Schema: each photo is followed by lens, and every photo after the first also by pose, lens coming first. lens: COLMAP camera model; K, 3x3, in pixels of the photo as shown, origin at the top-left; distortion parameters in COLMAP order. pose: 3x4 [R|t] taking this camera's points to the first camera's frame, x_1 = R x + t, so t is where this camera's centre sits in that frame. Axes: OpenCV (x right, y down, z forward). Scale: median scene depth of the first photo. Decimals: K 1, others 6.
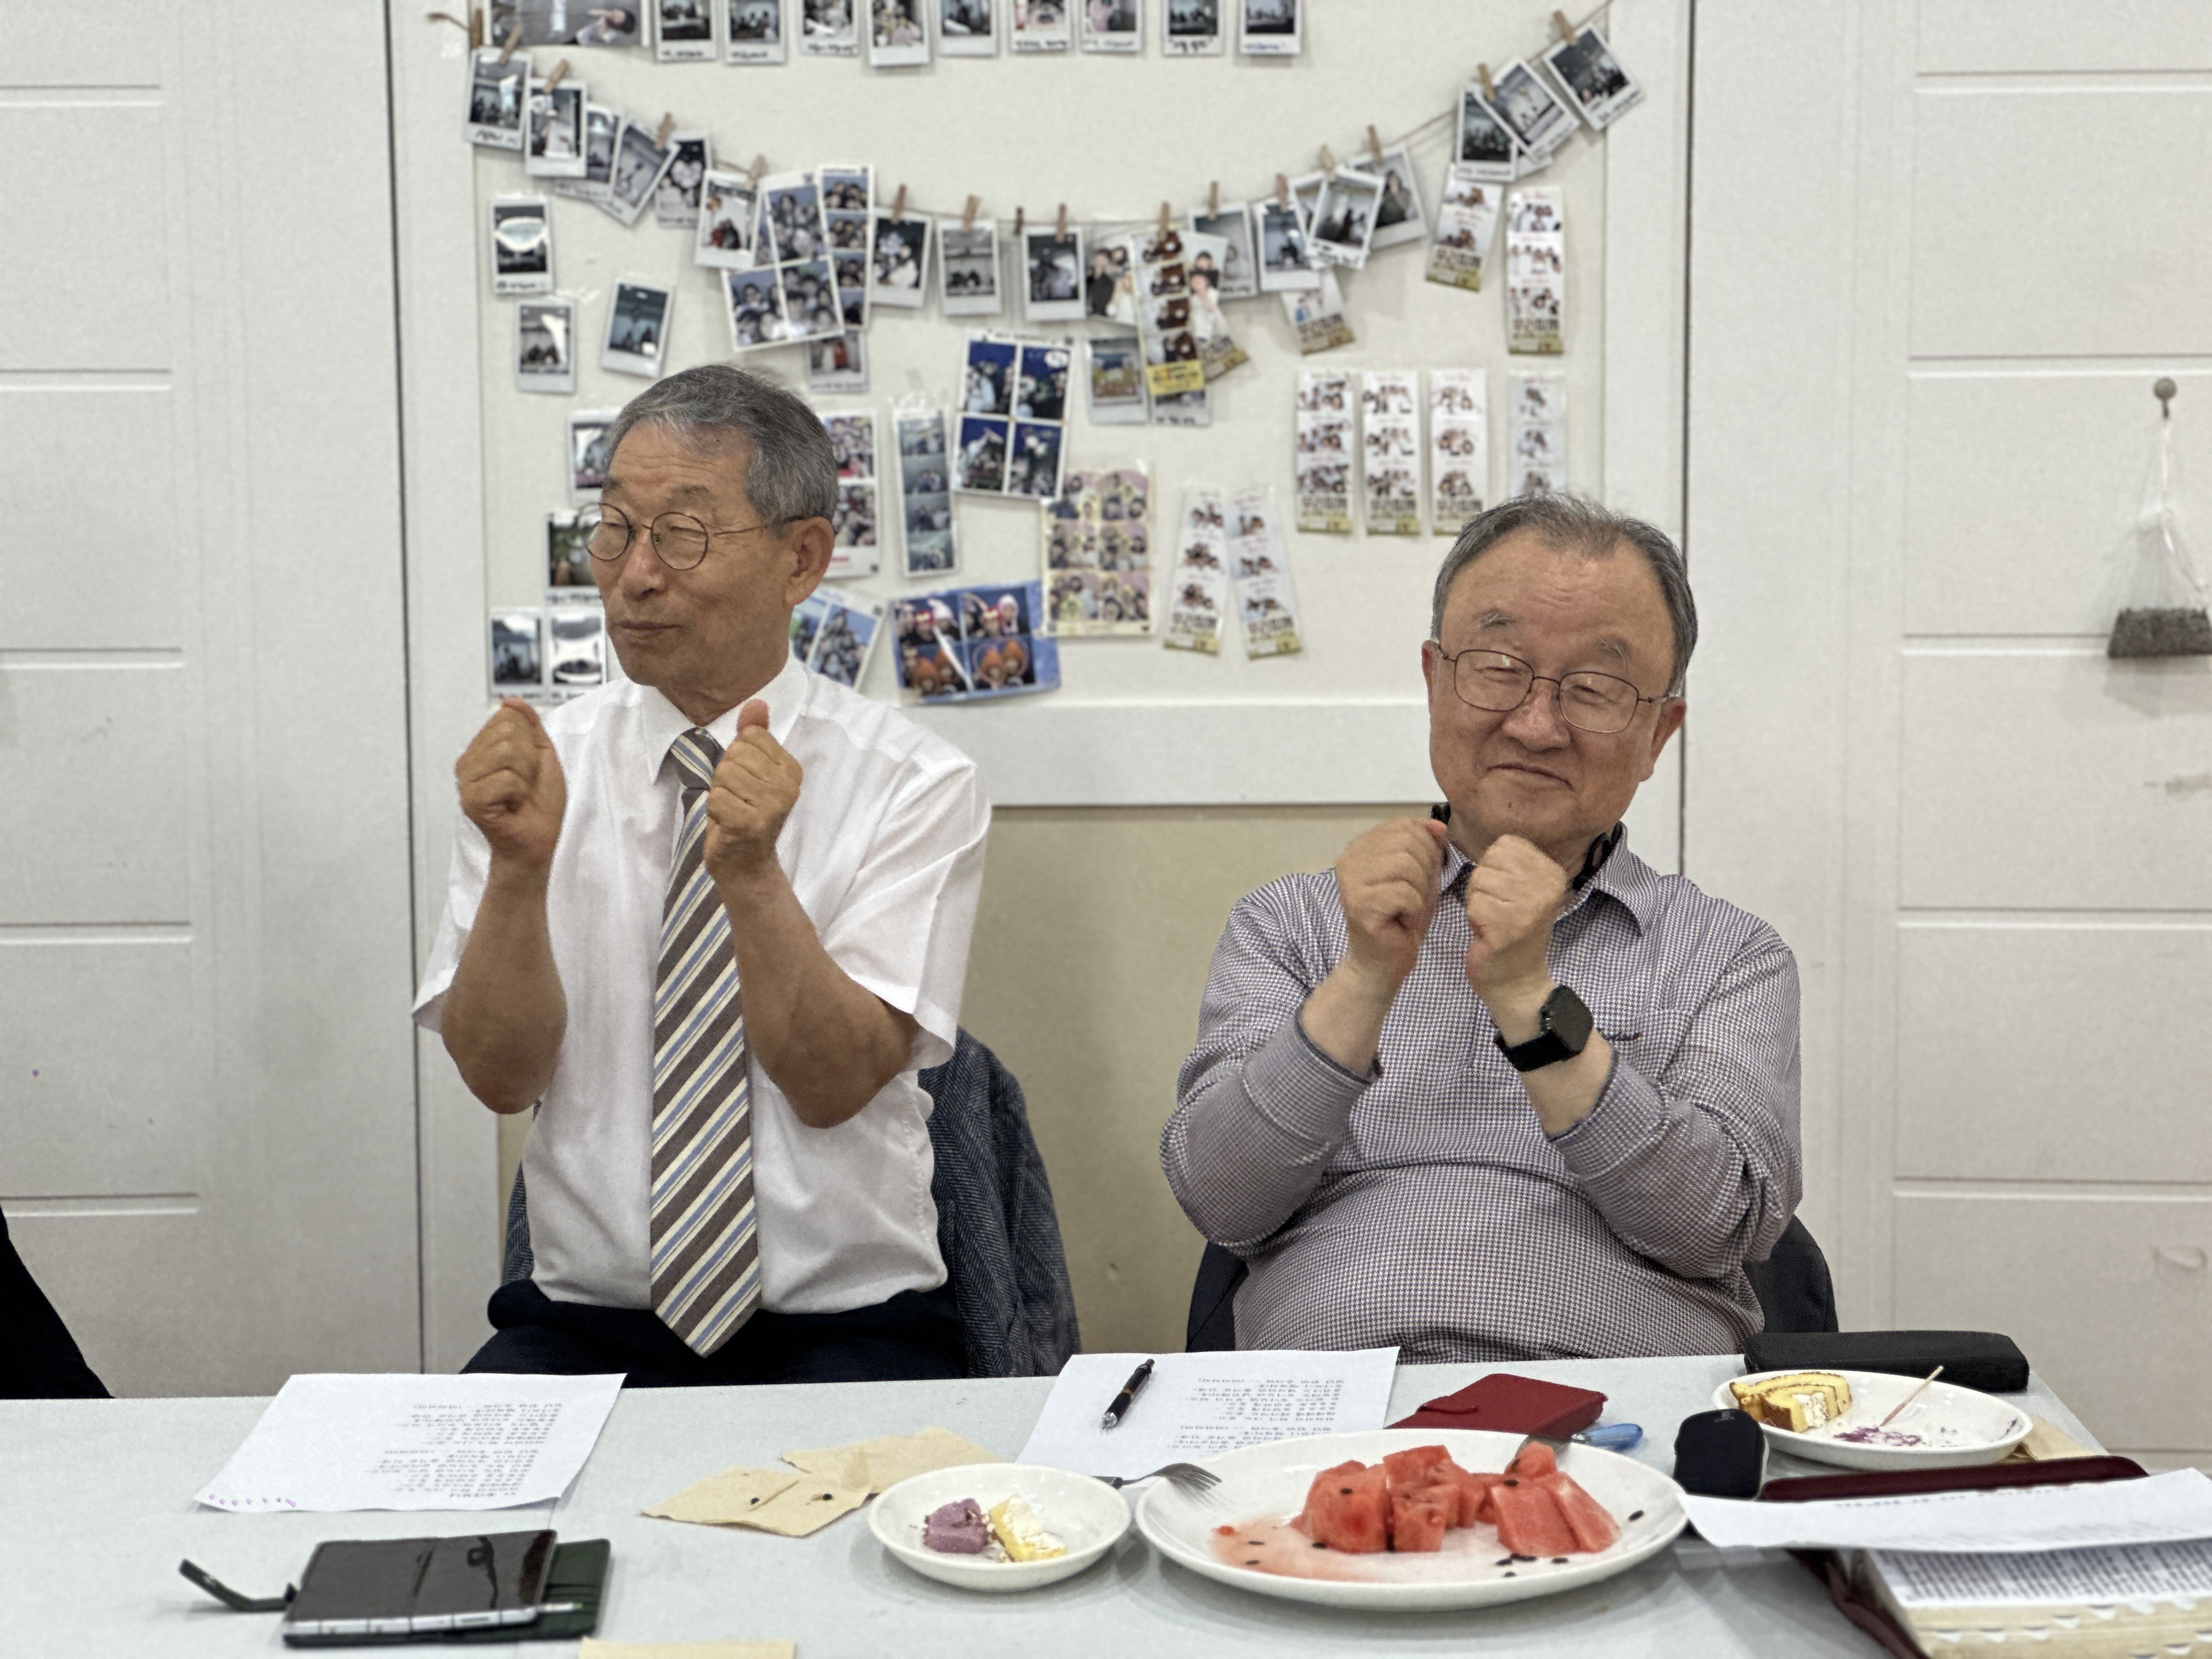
lens RADIAL K [[4943.4, 0, 1106.0], [0, 4943.4, 829.5], [0, 0, 1]] dist [-0.065792, 3.486190]
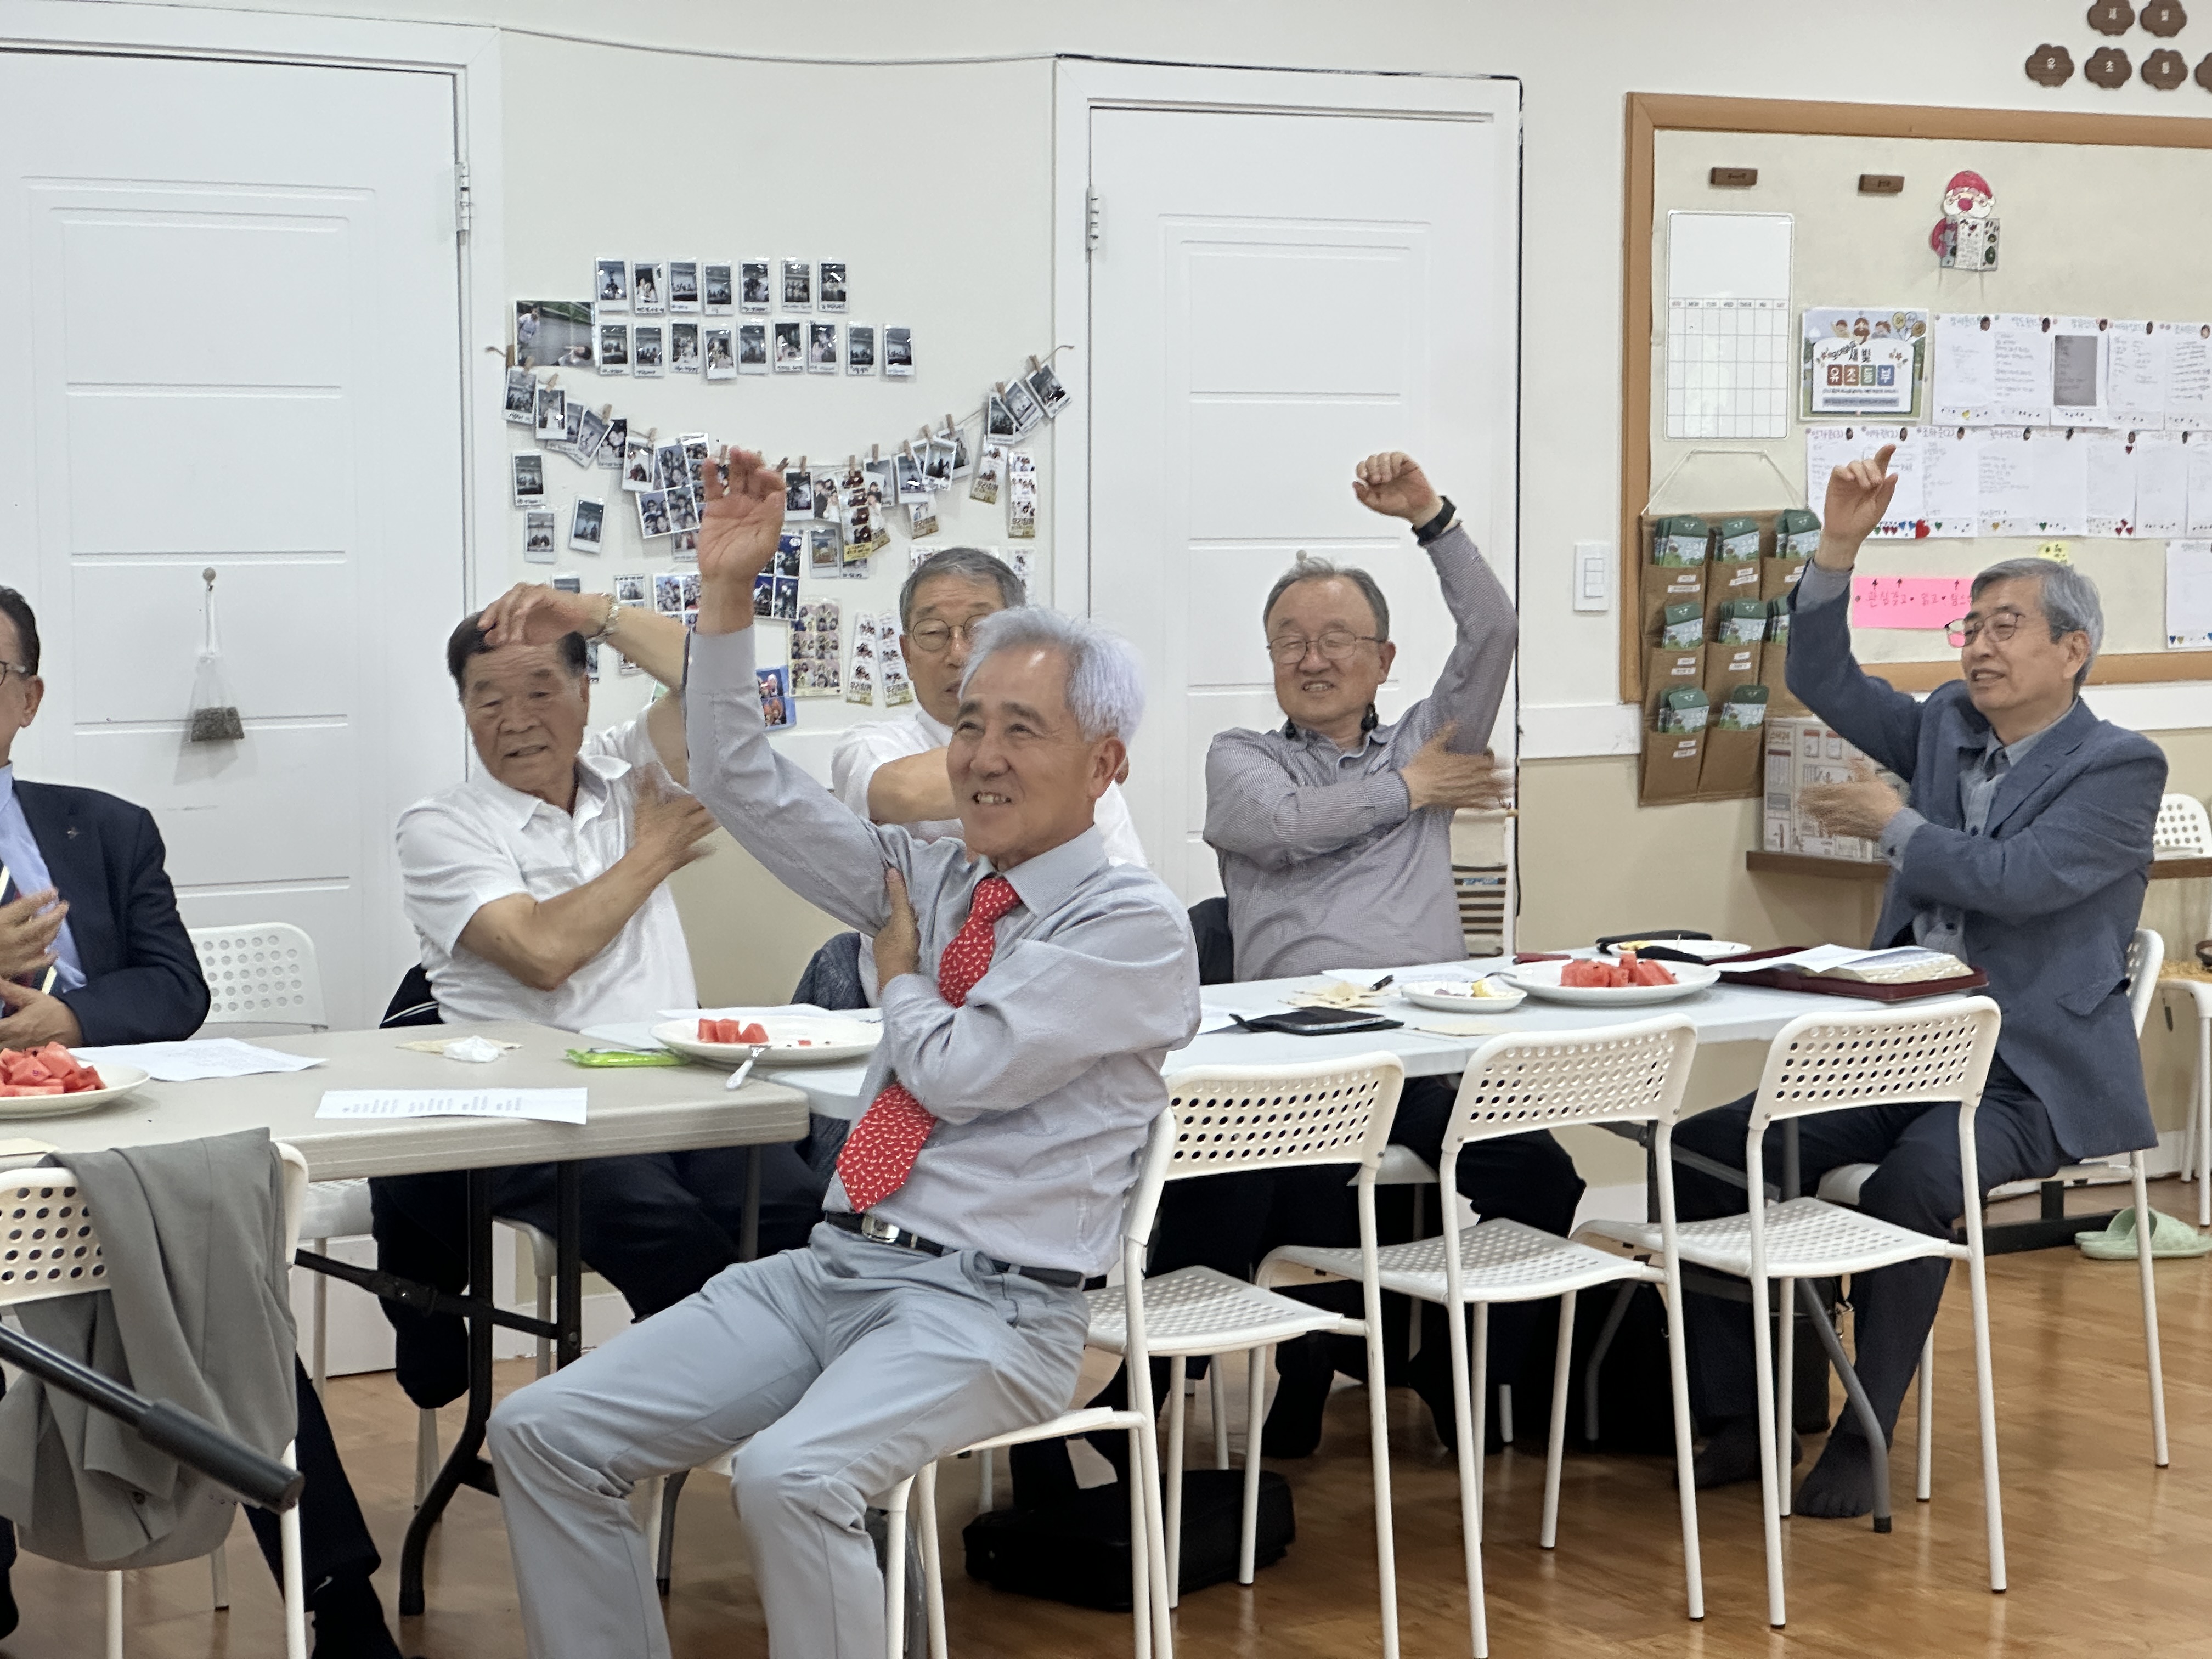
lens RADIAL K [[5011.4, 0, 1106.0], [0, 5011.4, 829.5], [0, 0, 1]] dist [0.267972, -0.867558]
pose [[0.833164, -0.039476, 0.551615, -0.935430], [0.076780, 0.996046, -0.044689, 0.100222], [-0.547670, 0.079586, 0.832901, -0.581118]]
